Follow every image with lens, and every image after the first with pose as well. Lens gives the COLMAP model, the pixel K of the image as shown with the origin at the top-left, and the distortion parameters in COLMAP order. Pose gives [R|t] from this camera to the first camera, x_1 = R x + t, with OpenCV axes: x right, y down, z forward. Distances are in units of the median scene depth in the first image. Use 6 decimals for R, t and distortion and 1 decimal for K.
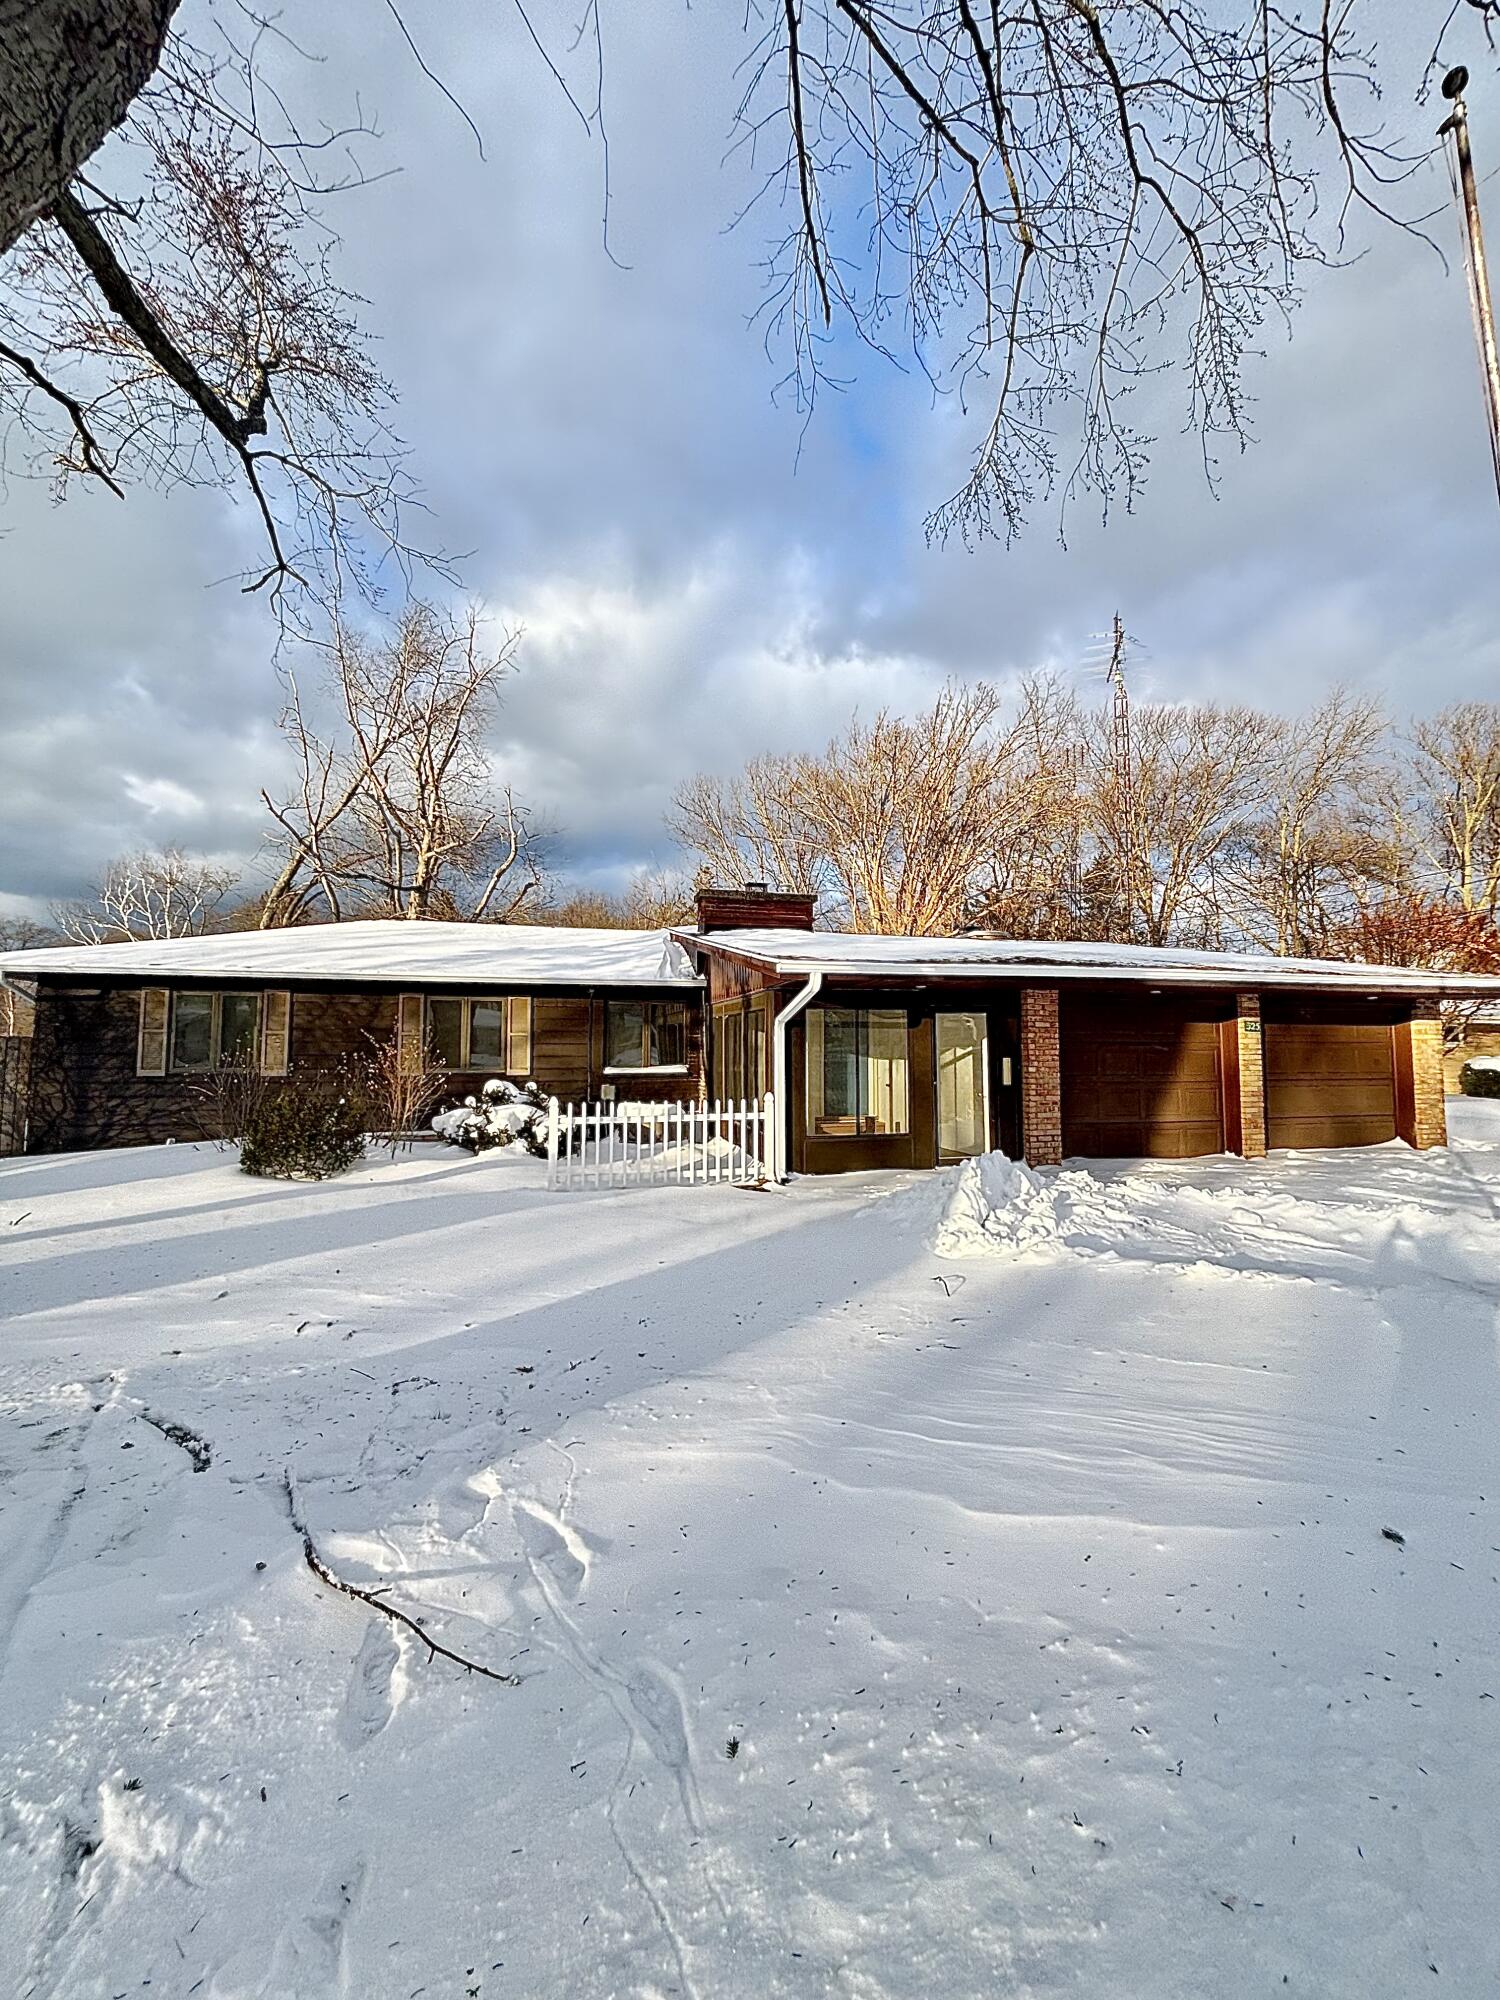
lens RADIAL K [[798.9, 0, 755.5], [0, 798.9, 1000.5], [0, 0, 1]] dist [0.000872, 0.000481]
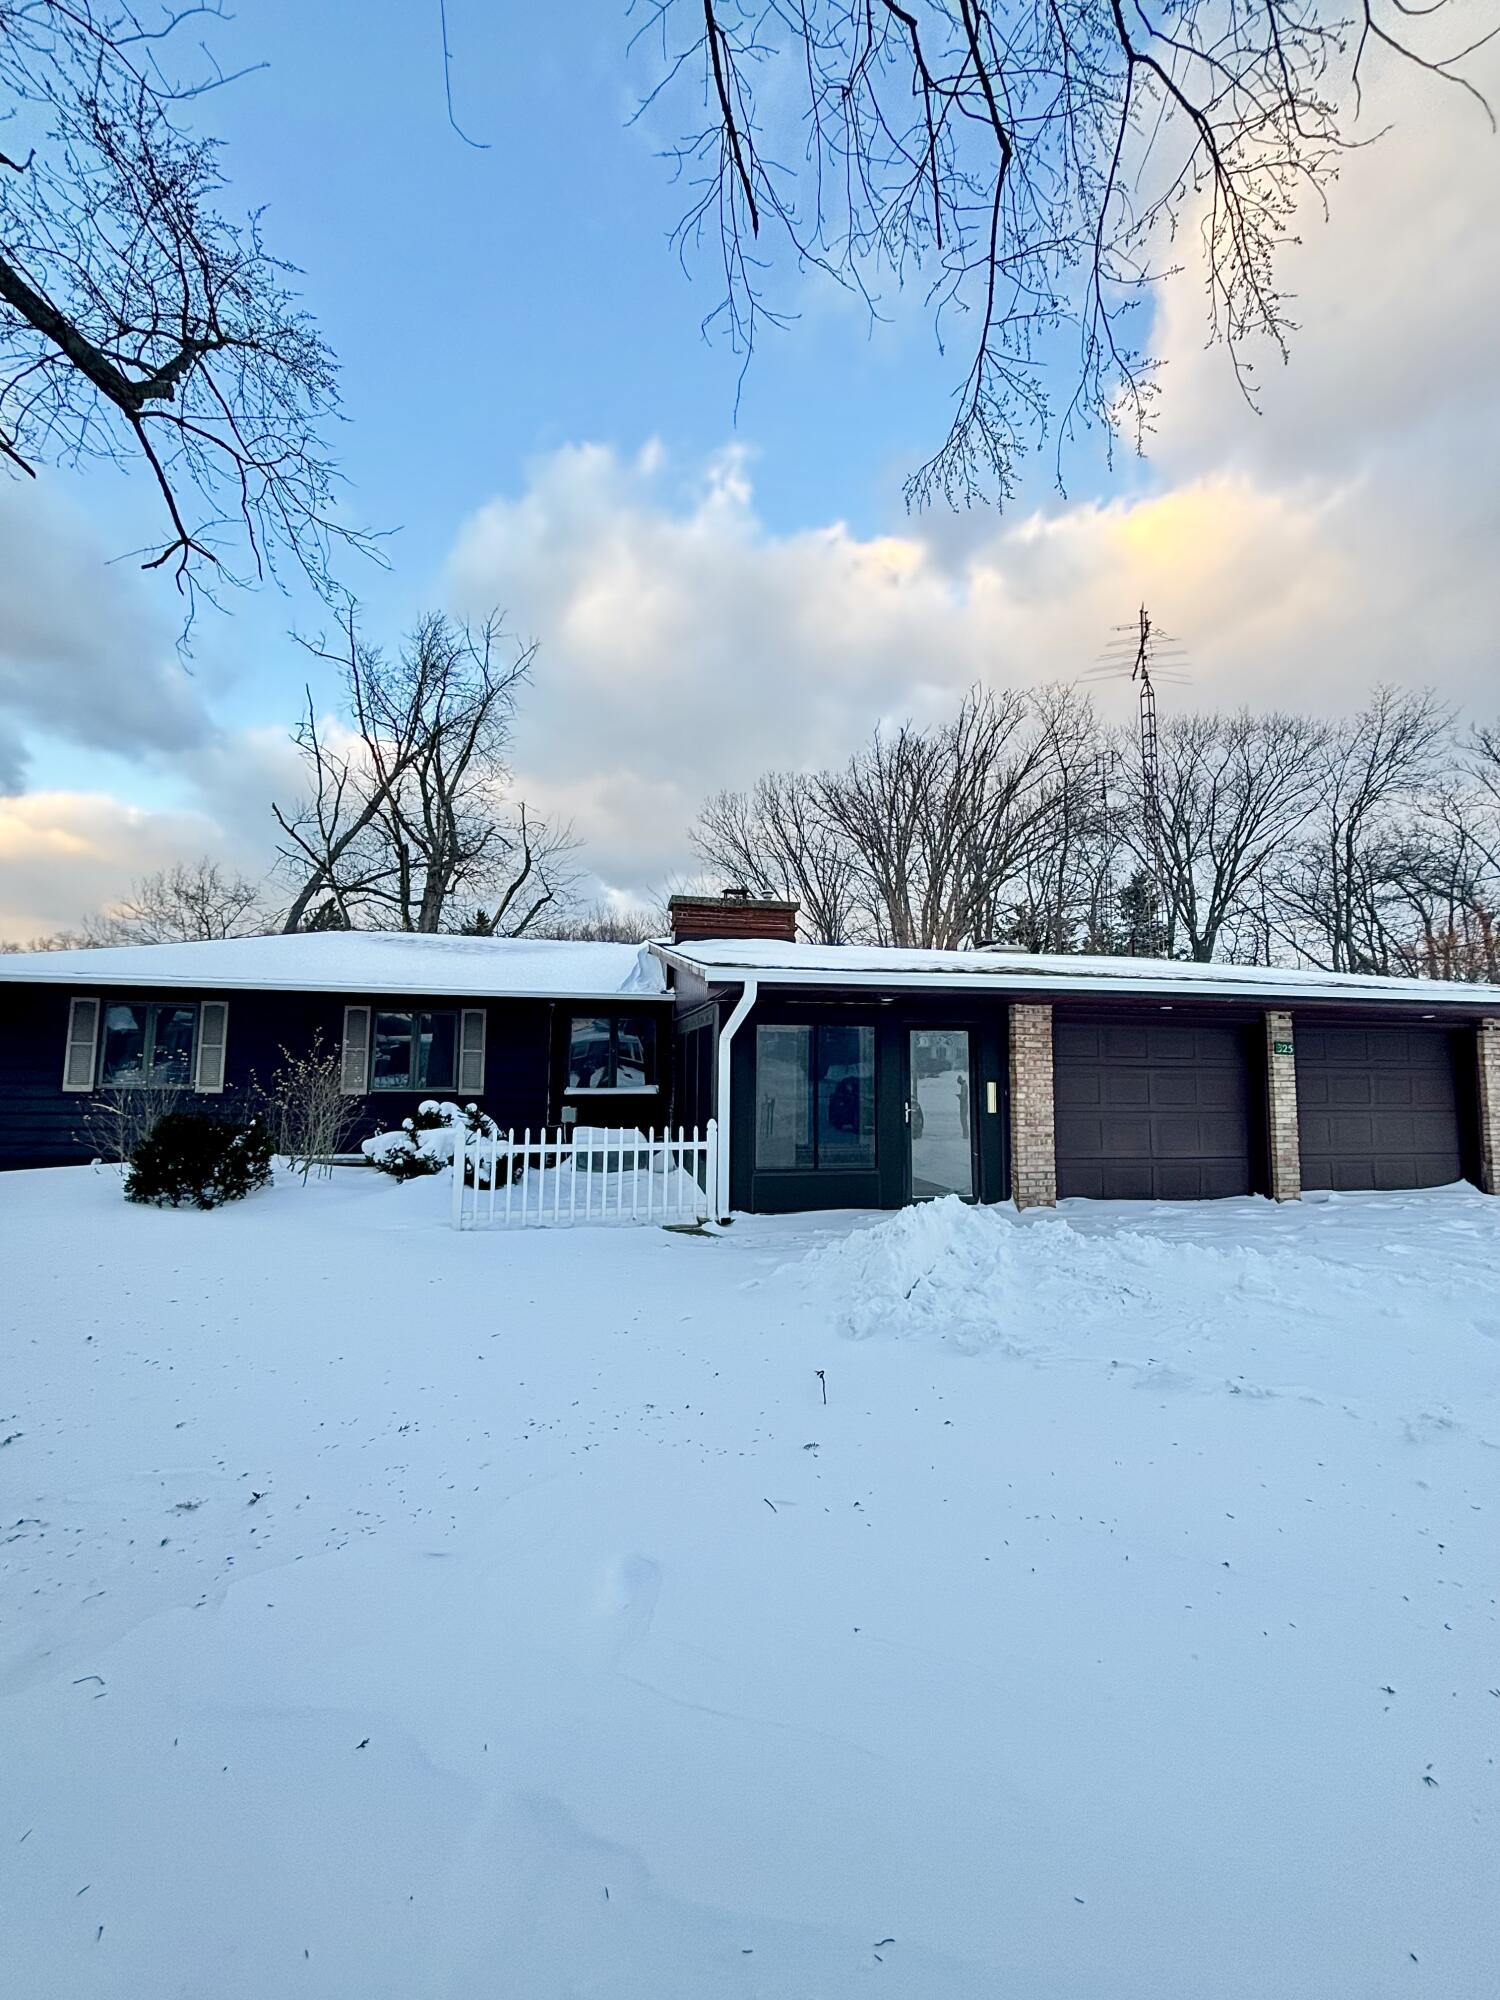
lens RADIAL K [[803.1, 0, 750.0], [0, 803.1, 1000.0], [0, 0, 1]] dist [-0.001402, -0.000424]
pose [[0.998576, 0.004908, -0.053114, 0.089233], [-0.006264, 0.999658, -0.025378, 0.005527], [0.052971, 0.025674, 0.998266, 0.100386]]
